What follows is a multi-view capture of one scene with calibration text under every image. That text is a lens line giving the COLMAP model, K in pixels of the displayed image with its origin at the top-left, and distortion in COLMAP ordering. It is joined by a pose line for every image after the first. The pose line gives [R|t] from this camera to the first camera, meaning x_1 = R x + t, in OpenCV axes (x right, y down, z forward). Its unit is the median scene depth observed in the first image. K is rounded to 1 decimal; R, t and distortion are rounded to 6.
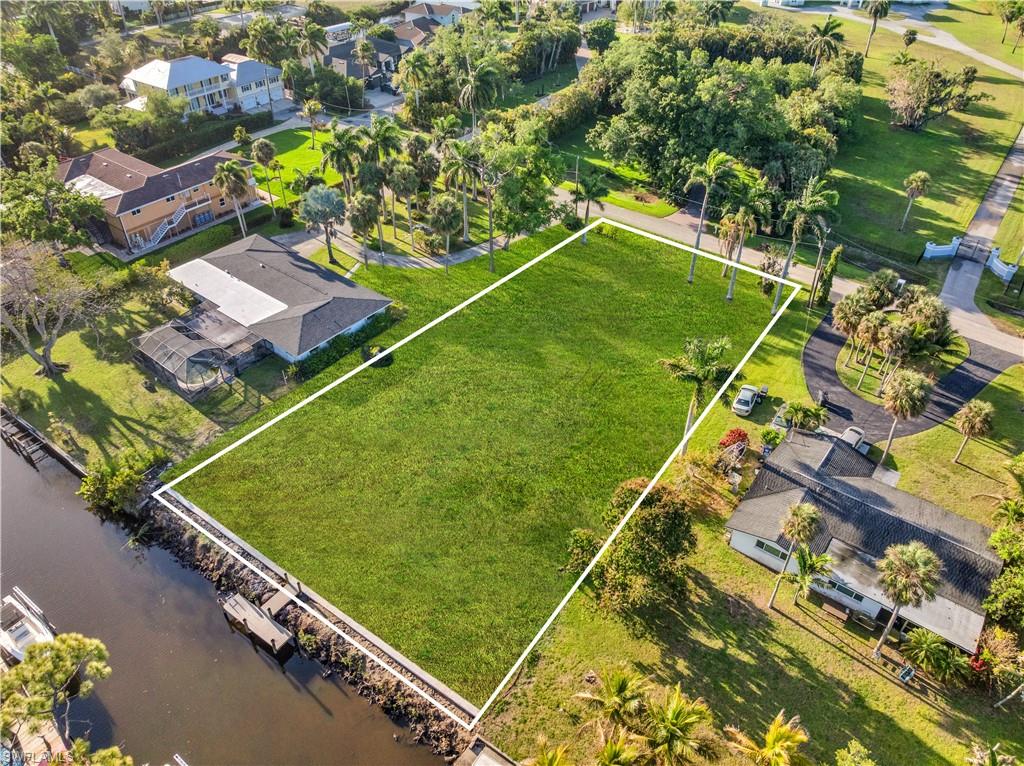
lens RADIAL K [[722.1, 0, 512.0], [0, 722.1, 383.0], [0, 0, 1]] dist [-0.058171, 0.029909]
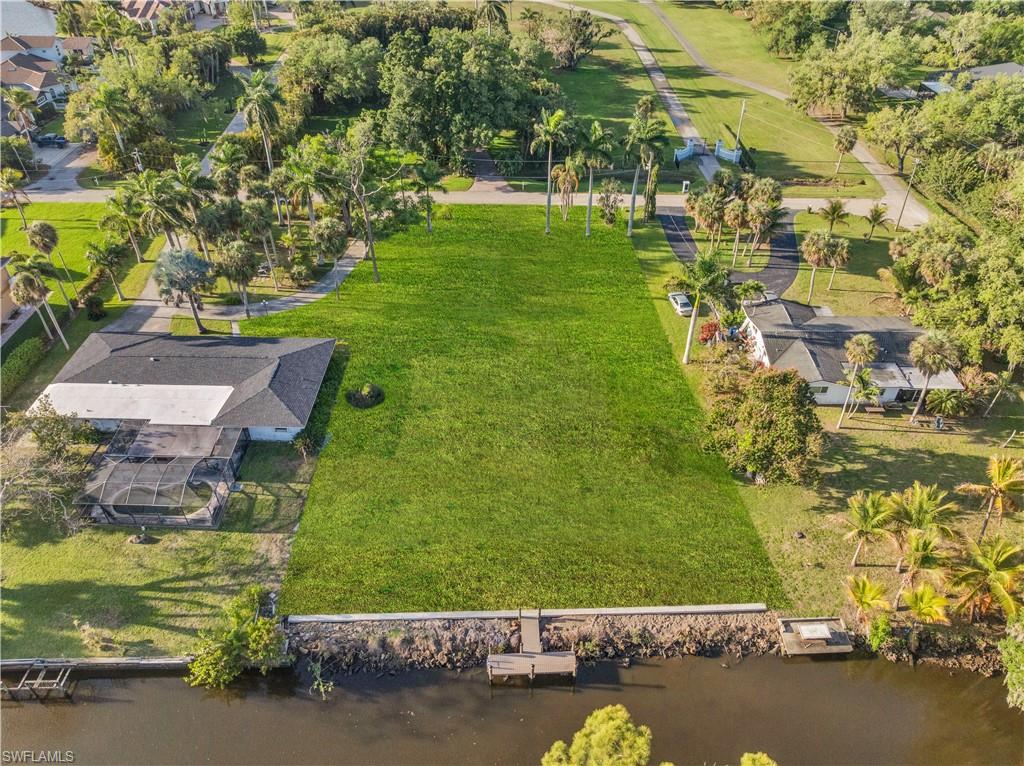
lens RADIAL K [[722.1, 0, 512.0], [0, 722.1, 383.0], [0, 0, 1]] dist [-0.058171, 0.029909]
pose [[0.796396, -0.380202, 0.470319, -0.489971], [0.375037, 0.920565, 0.109122, -0.086954], [-0.474448, 0.089483, 0.875724, 0.108204]]
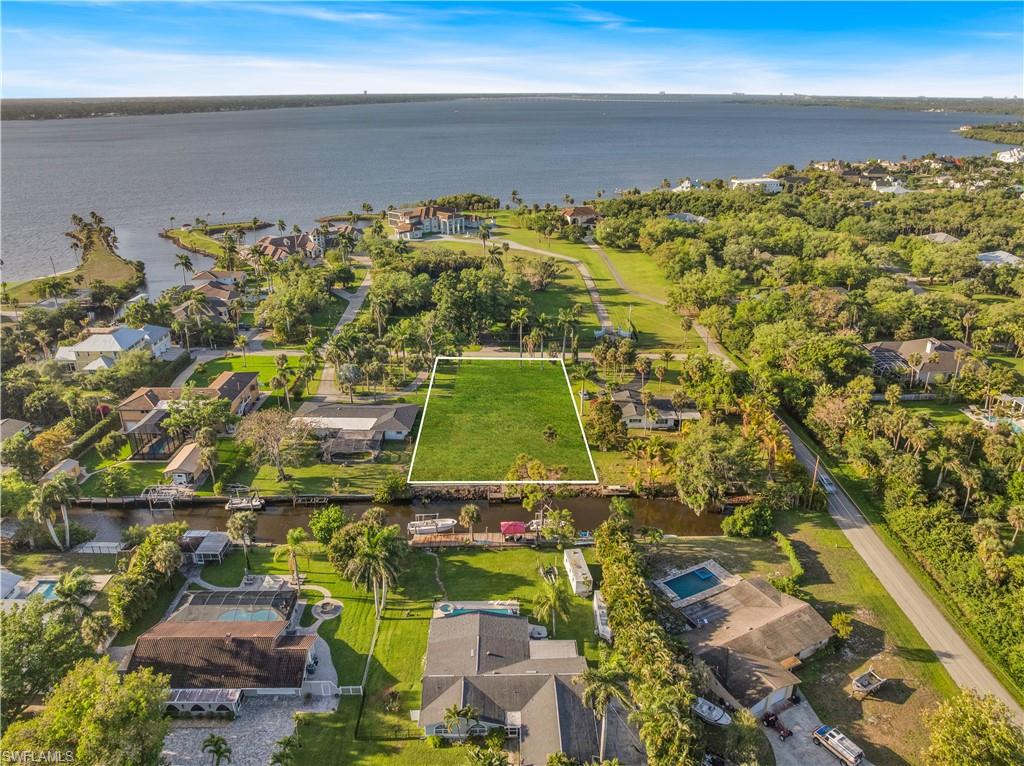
lens RADIAL K [[722.1, 0, 512.0], [0, 722.1, 383.0], [0, 0, 1]] dist [-0.058171, 0.029909]
pose [[0.798351, -0.230239, 0.556441, -1.179610], [0.375824, 0.912482, -0.161654, 0.280151], [-0.470523, 0.338181, 0.815010, -0.854177]]
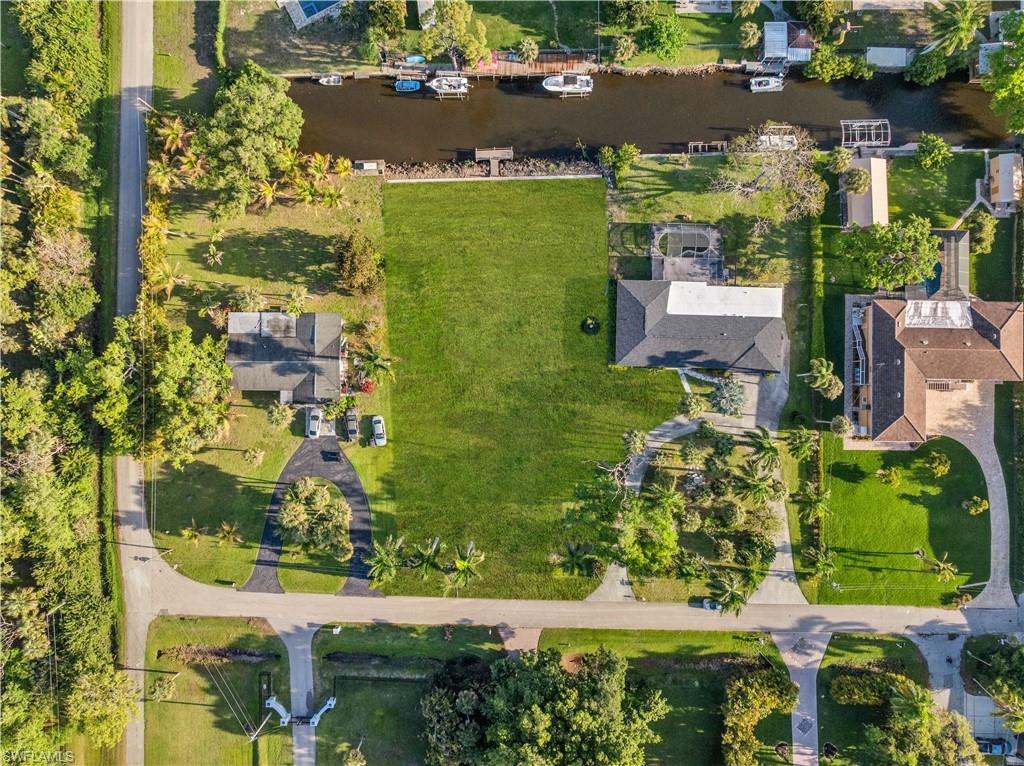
lens RADIAL K [[722.1, 0, 512.0], [0, 722.1, 383.0], [0, 0, 1]] dist [-0.058171, 0.029909]
pose [[-0.799081, 0.601054, -0.014286, 0.041786], [-0.383698, -0.491533, 0.781774, -1.289055], [0.462867, 0.630182, 0.623398, 0.053917]]
